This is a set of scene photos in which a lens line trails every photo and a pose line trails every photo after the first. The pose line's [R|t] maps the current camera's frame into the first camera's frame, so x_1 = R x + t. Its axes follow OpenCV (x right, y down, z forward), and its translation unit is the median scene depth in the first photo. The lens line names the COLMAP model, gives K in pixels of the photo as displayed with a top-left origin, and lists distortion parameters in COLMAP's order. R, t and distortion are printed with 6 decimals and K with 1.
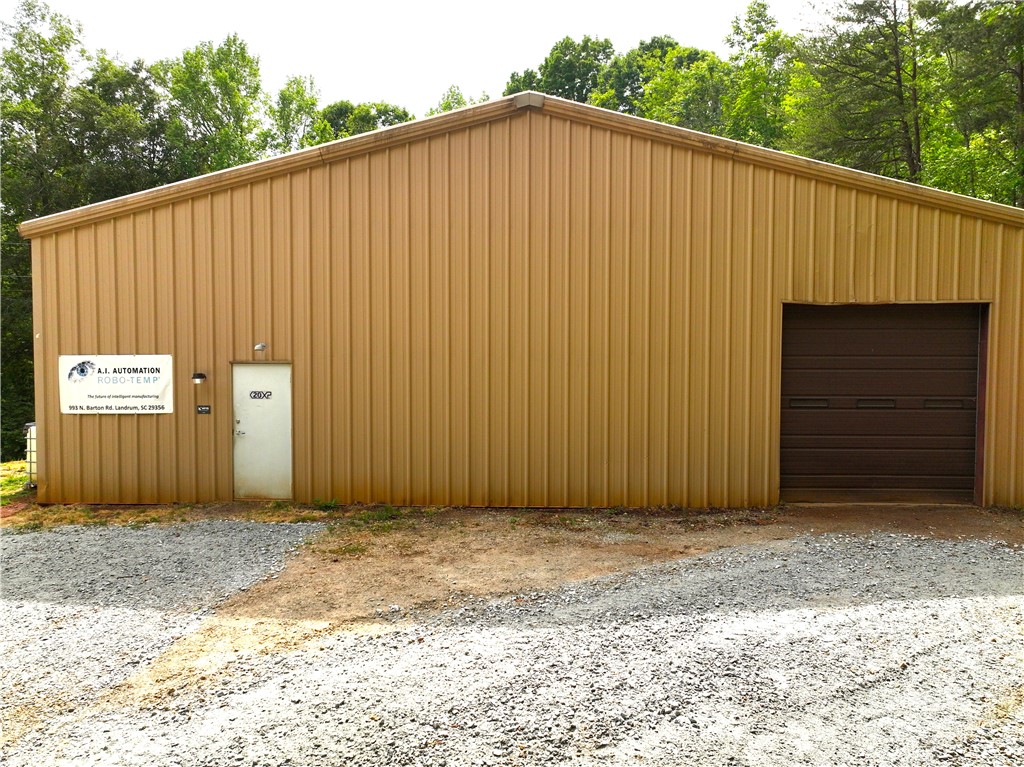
lens RADIAL K [[737.3, 0, 511.1], [0, 737.3, 382.7], [0, 0, 1]] dist [-0.000334, 0.020366]
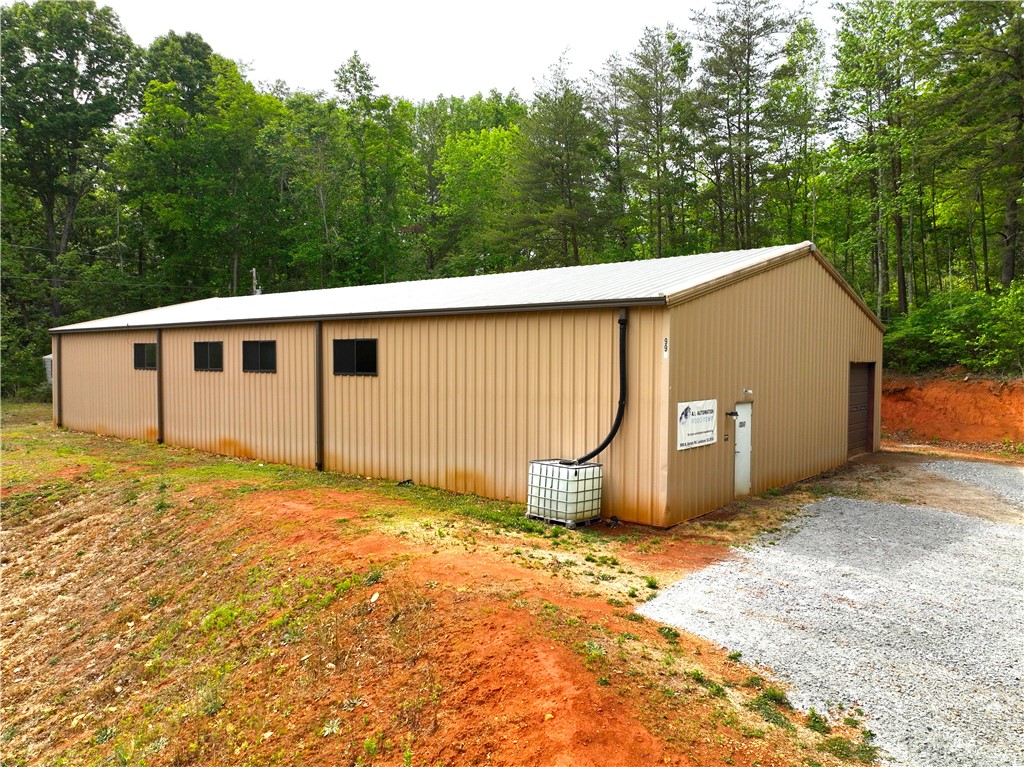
lens RADIAL K [[737.3, 0, 510.2], [0, 737.3, 386.2], [0, 0, 1]] dist [-0.000334, 0.020366]
pose [[0.626603, -0.024441, 0.778955, -1.748484], [0.021904, 0.999666, 0.013746, -0.088635], [-0.779031, 0.008449, 0.626929, 0.445334]]
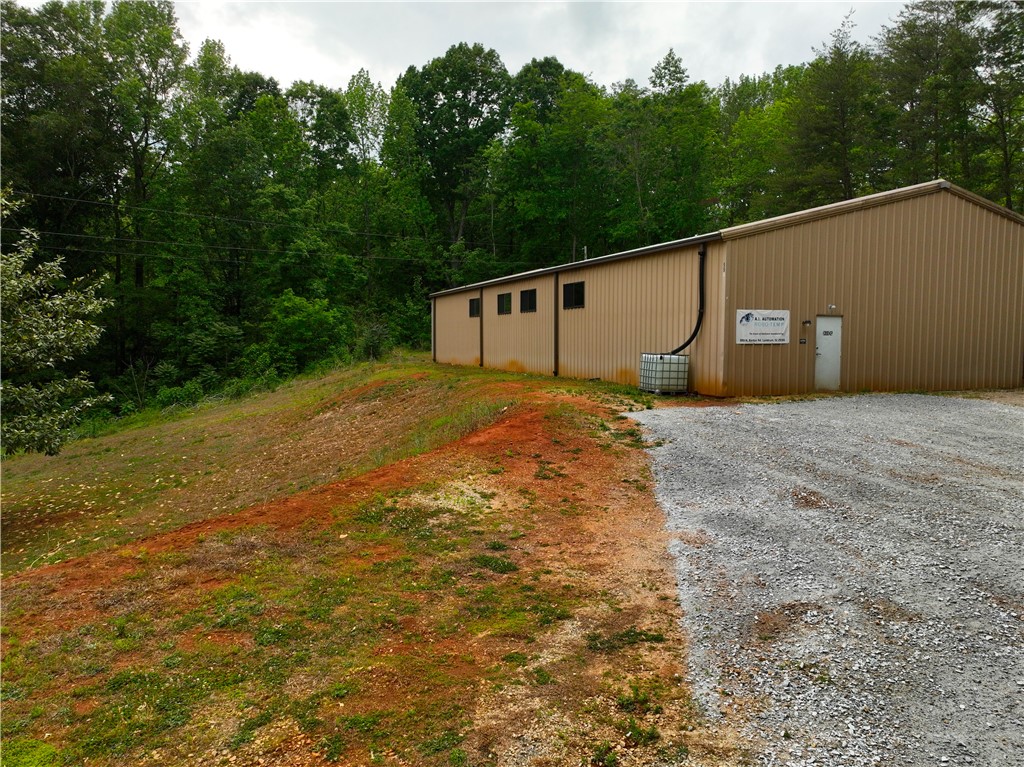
lens RADIAL K [[737.3, 0, 519.2], [0, 737.3, 384.3], [0, 0, 1]] dist [-0.000334, 0.020366]
pose [[0.925329, -0.018889, 0.378694, -1.737623], [0.008885, 0.999564, 0.028145, 0.084608], [-0.379060, -0.022679, 0.925094, -0.403467]]
